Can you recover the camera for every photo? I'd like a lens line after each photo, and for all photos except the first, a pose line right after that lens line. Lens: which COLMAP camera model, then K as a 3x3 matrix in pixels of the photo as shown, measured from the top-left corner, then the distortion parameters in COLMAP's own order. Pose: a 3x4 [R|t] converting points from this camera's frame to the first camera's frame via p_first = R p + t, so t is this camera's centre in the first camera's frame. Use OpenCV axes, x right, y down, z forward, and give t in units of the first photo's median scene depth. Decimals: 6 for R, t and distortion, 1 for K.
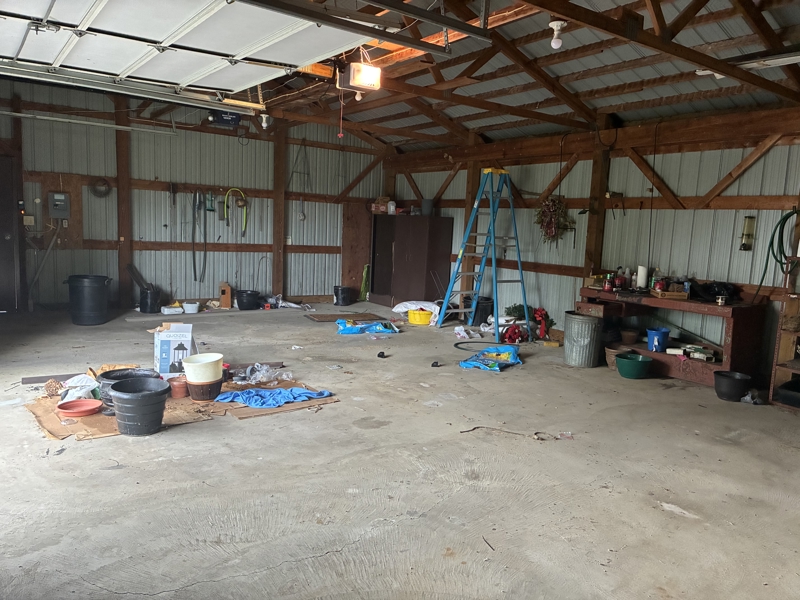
lens RADIAL K [[604.7, 0, 402.2], [0, 604.7, 299.8], [0, 0, 1]] dist [0.060632, -0.071854]
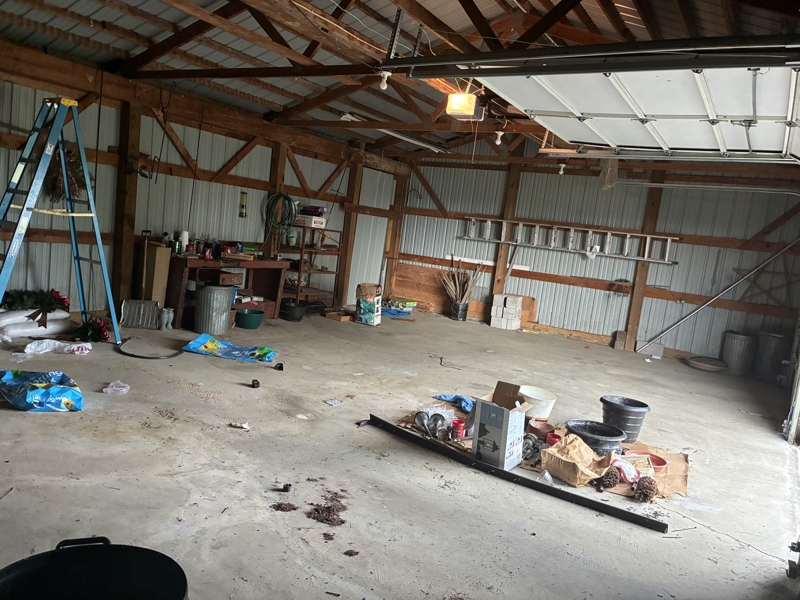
lens RADIAL K [[604.7, 0, 402.2], [0, 604.7, 299.8], [0, 0, 1]] dist [0.060632, -0.071854]
pose [[-0.392720, -0.204484, 0.896637, -0.848544], [-0.032212, 0.977428, 0.208801, -0.196981], [-0.919094, 0.053118, -0.390442, 1.217422]]
